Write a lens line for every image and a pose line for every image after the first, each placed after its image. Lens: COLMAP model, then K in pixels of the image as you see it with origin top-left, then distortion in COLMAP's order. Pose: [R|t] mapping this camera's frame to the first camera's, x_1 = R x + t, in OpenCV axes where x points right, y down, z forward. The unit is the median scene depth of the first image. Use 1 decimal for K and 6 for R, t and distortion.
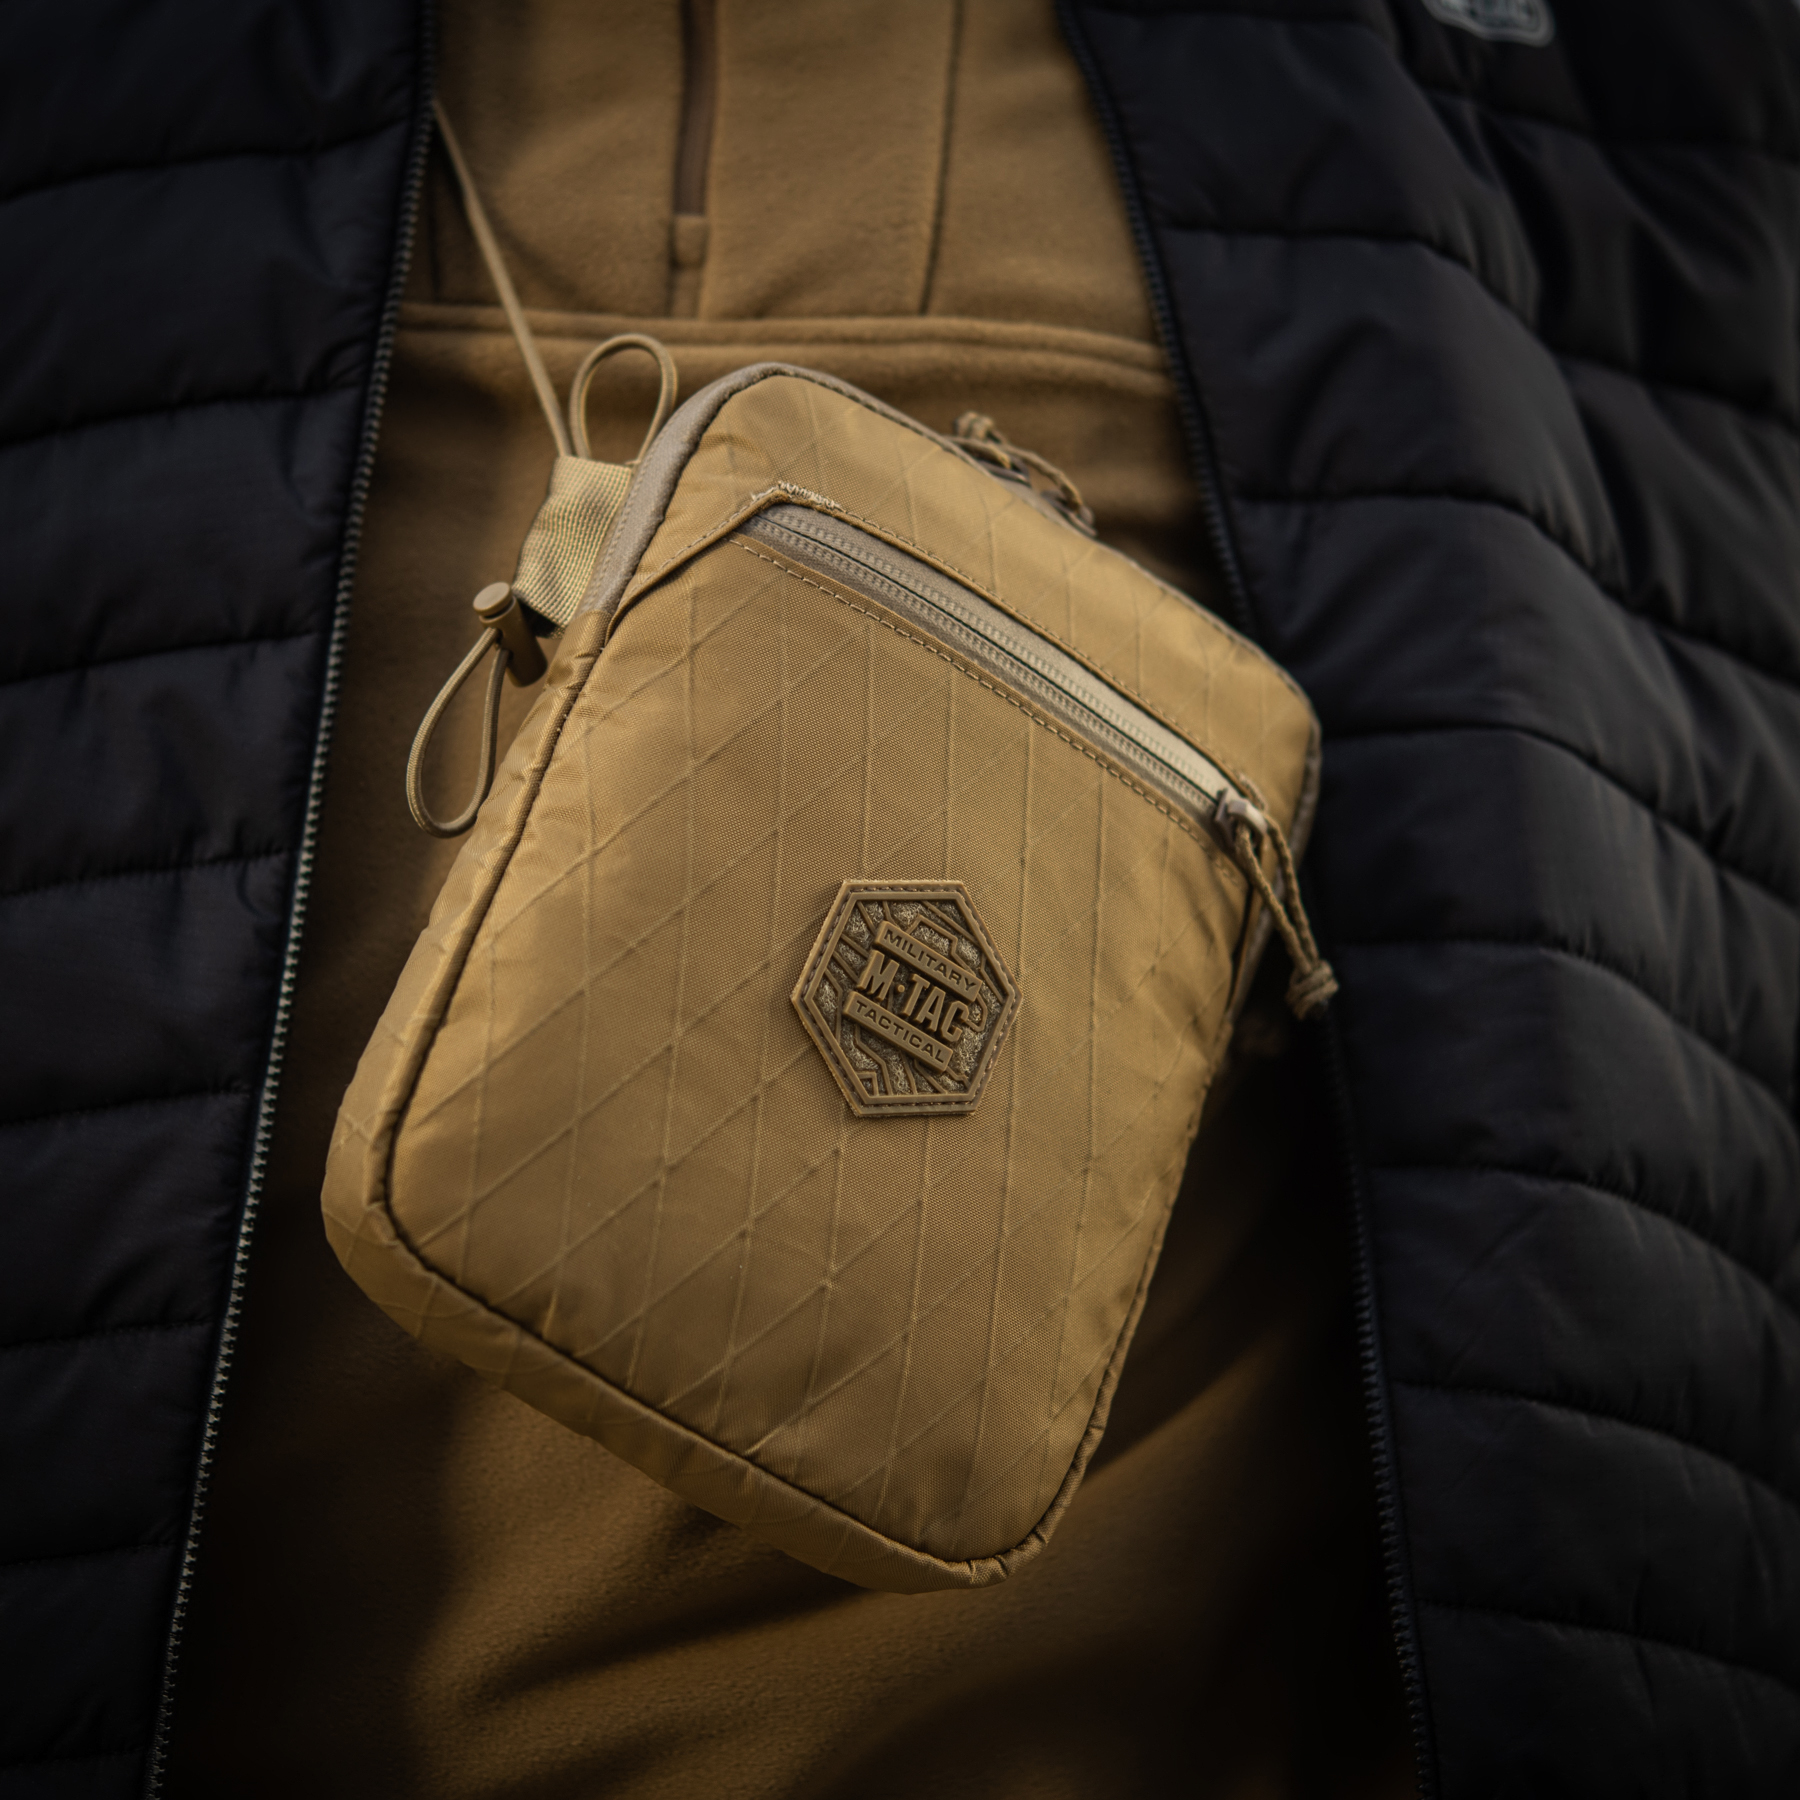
lens RADIAL K [[4493.3, 0, 915.7], [0, 4493.3, 910.3], [0, 0, 1]] dist [0.092845, 0.000000]
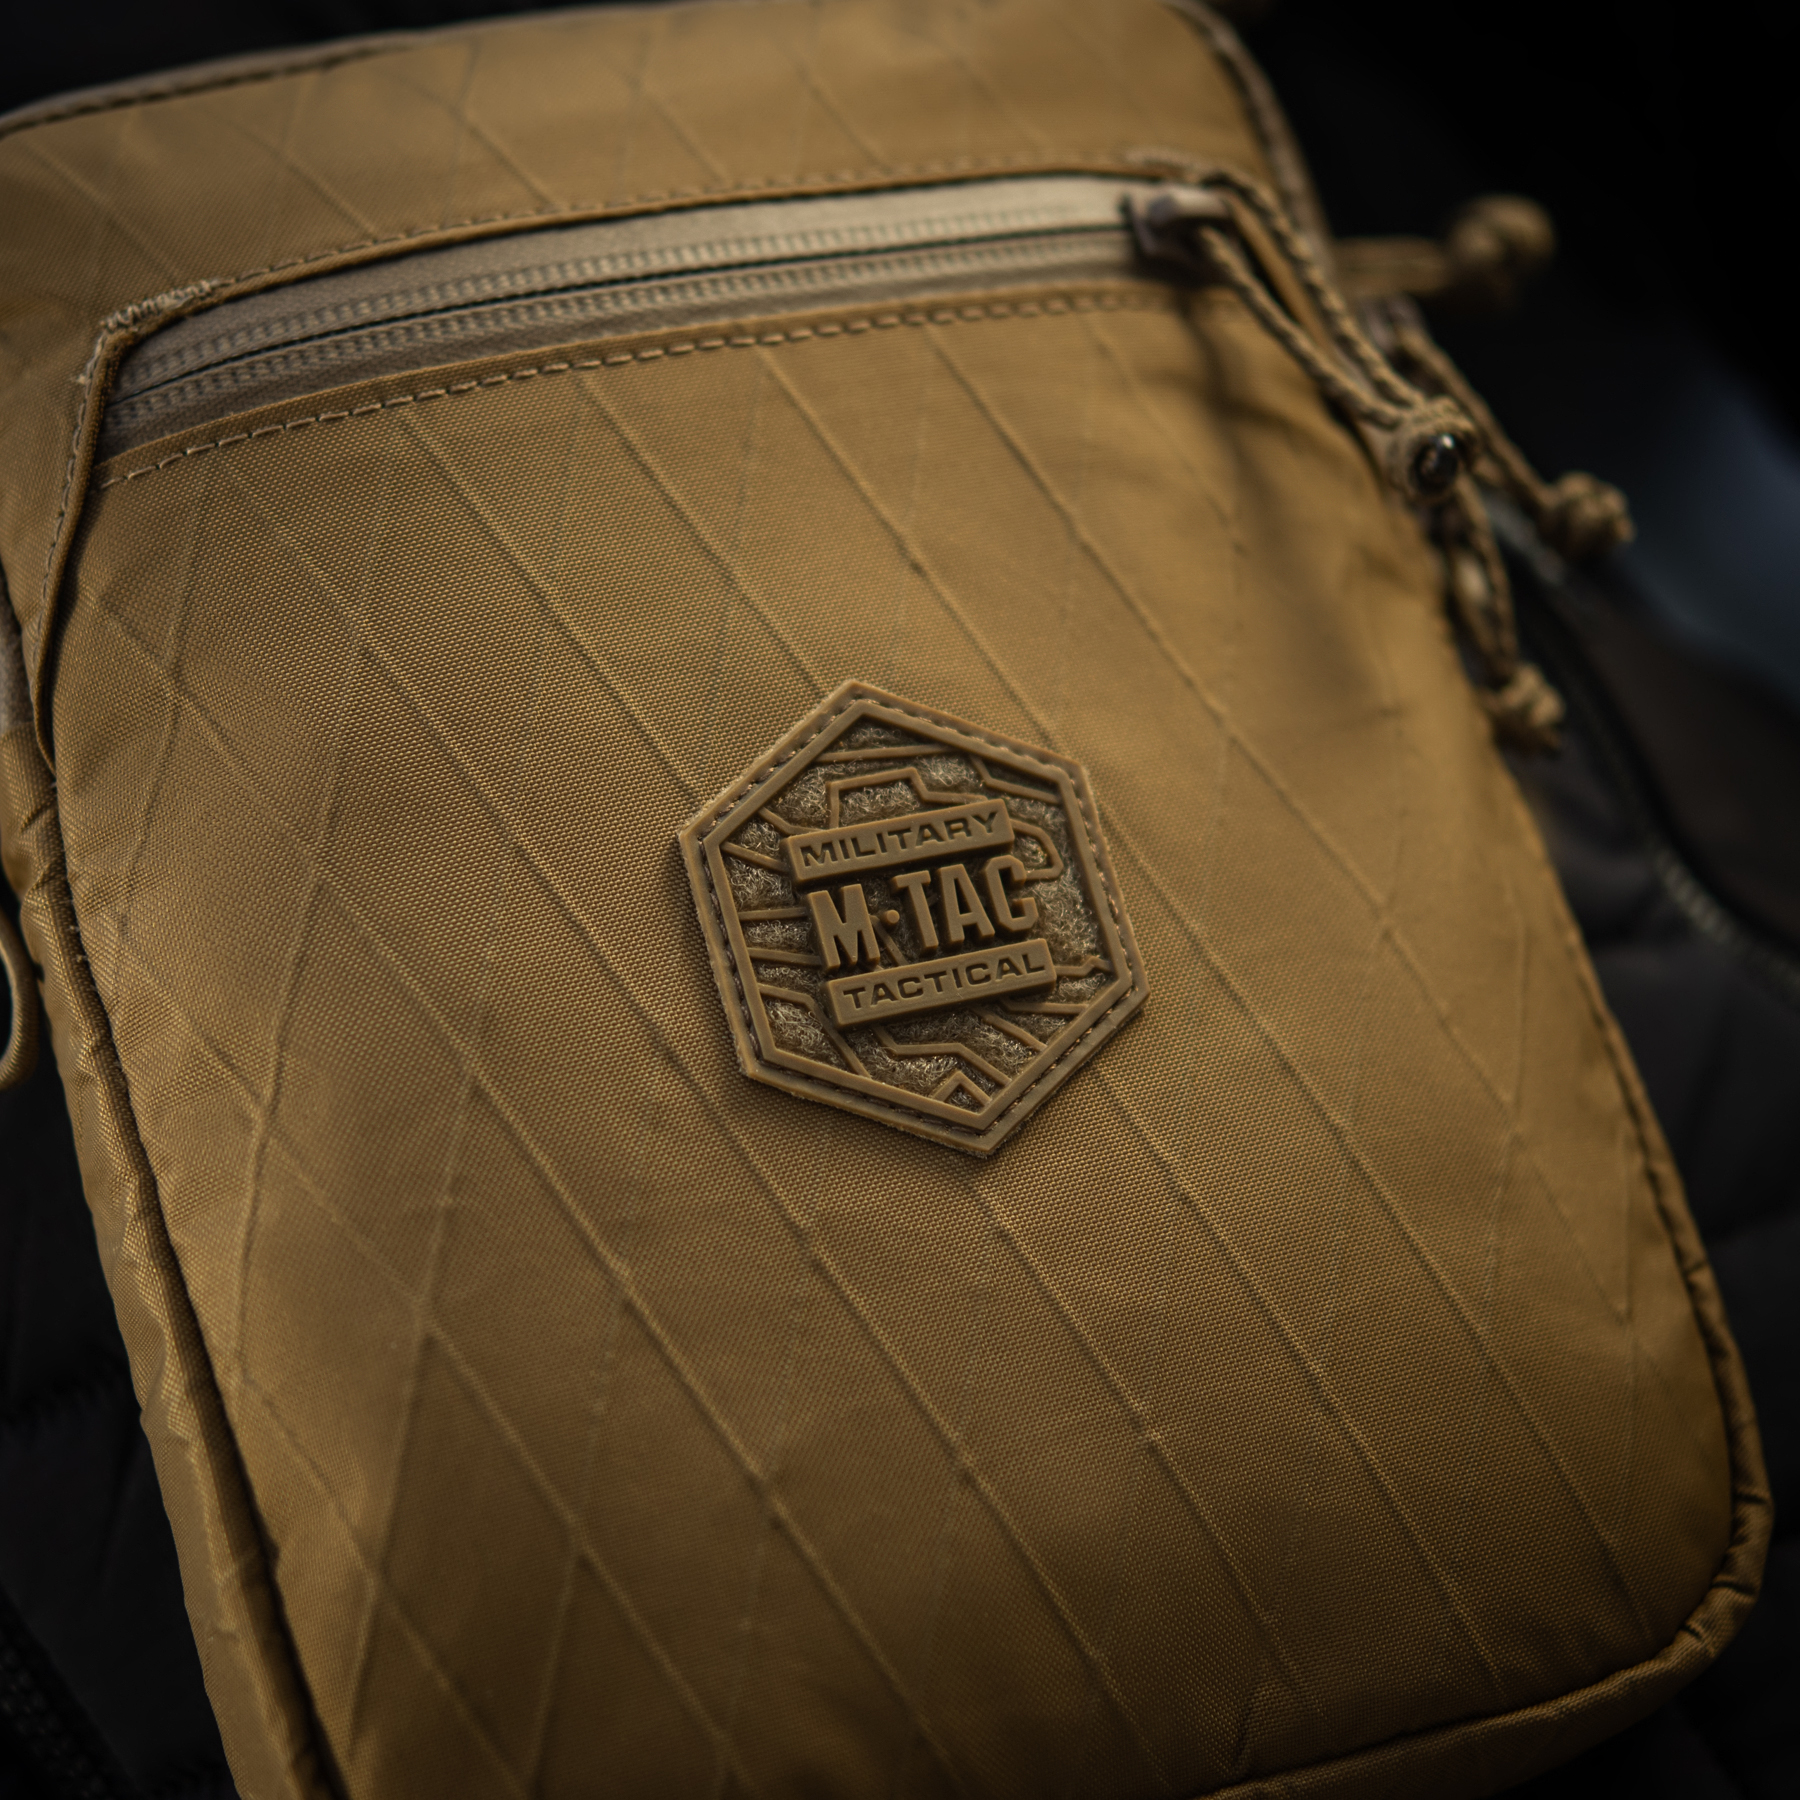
lens RADIAL K [[5067.4, 0, 892.9], [0, 5067.4, 904.7], [0, 0, 1]] dist [0.044928, 0.000000]
pose [[0.759698, -0.643579, -0.093086, 0.052681], [0.649990, 0.755786, 0.079375, -0.030671], [0.019269, -0.120806, 0.992489, 0.406665]]
